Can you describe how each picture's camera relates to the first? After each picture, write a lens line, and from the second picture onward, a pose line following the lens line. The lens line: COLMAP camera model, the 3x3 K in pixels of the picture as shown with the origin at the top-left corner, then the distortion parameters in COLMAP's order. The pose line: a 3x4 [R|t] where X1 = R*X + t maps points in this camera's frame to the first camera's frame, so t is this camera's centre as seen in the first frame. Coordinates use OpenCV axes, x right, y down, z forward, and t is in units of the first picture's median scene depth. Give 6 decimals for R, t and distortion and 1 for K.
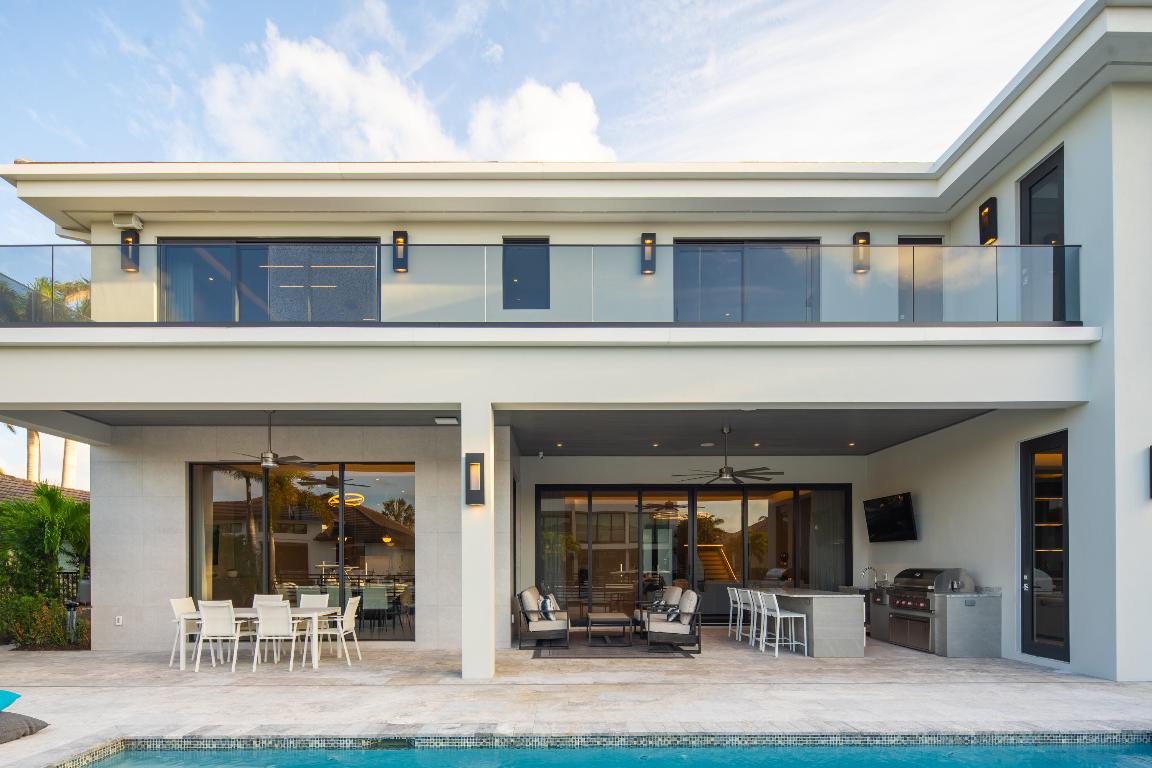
lens RADIAL K [[570.3, 0, 573.1], [0, 570.3, 563.3], [0, 0, 1]] dist [0.001102, 0.000266]
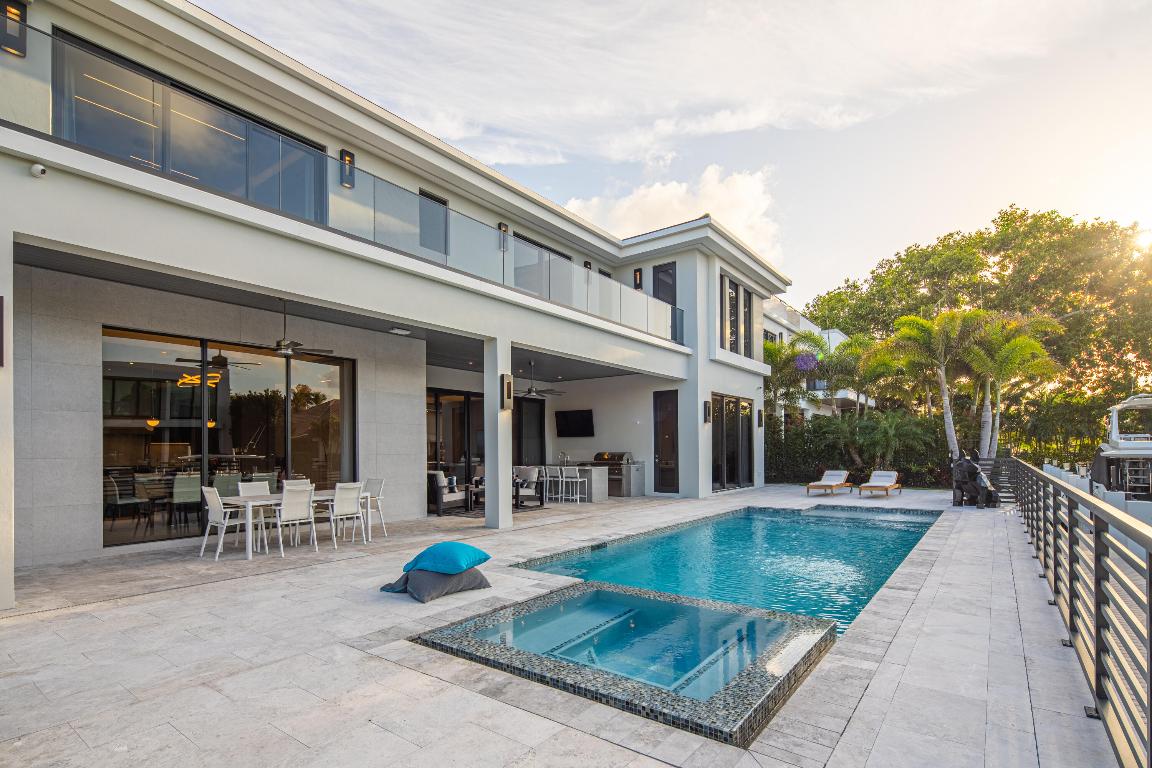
lens RADIAL K [[556.8, 0, 577.3], [0, 556.8, 456.9], [0, 0, 1]] dist [-0.001245, -0.000406]
pose [[0.606830, -0.011028, 0.794755, -0.904242], [0.006117, 0.999939, 0.009204, 0.006503], [-0.794808, -0.000724, 0.606860, -0.014488]]
